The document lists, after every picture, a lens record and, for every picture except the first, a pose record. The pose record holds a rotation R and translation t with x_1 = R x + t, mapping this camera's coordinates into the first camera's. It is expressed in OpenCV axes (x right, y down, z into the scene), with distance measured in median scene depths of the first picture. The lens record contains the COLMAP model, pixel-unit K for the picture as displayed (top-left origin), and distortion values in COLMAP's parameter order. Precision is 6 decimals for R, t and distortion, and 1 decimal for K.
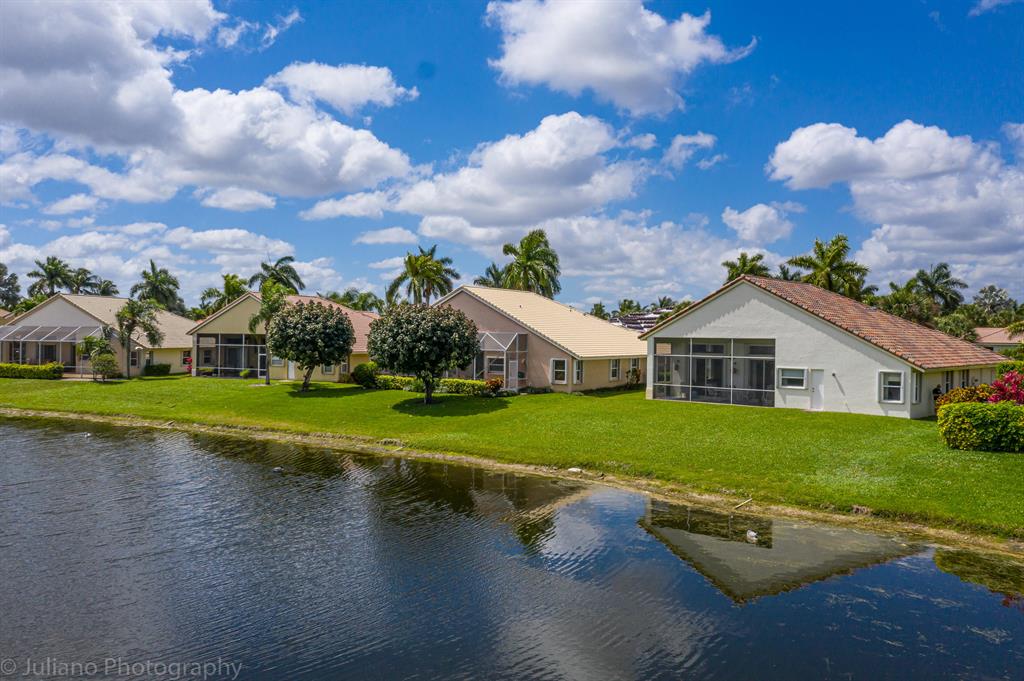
lens RADIAL K [[872.1, 0, 512.0], [0, 872.1, 340.5], [0, 0, 1]] dist [-0.131261, 0.176680]
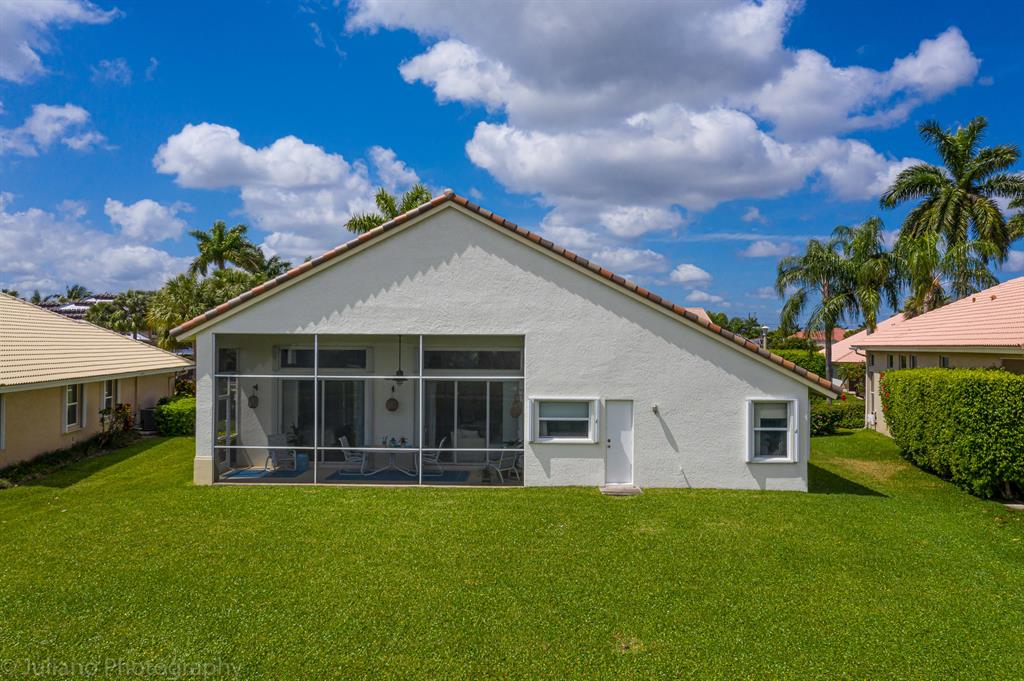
lens RADIAL K [[872.1, 0, 512.0], [0, 872.1, 340.5], [0, 0, 1]] dist [-0.131261, 0.176680]
pose [[0.764200, -0.002074, 0.644976, 0.002046], [0.008399, 0.999942, -0.006736, 0.001520], [-0.644924, 0.010565, 0.764173, 0.250794]]
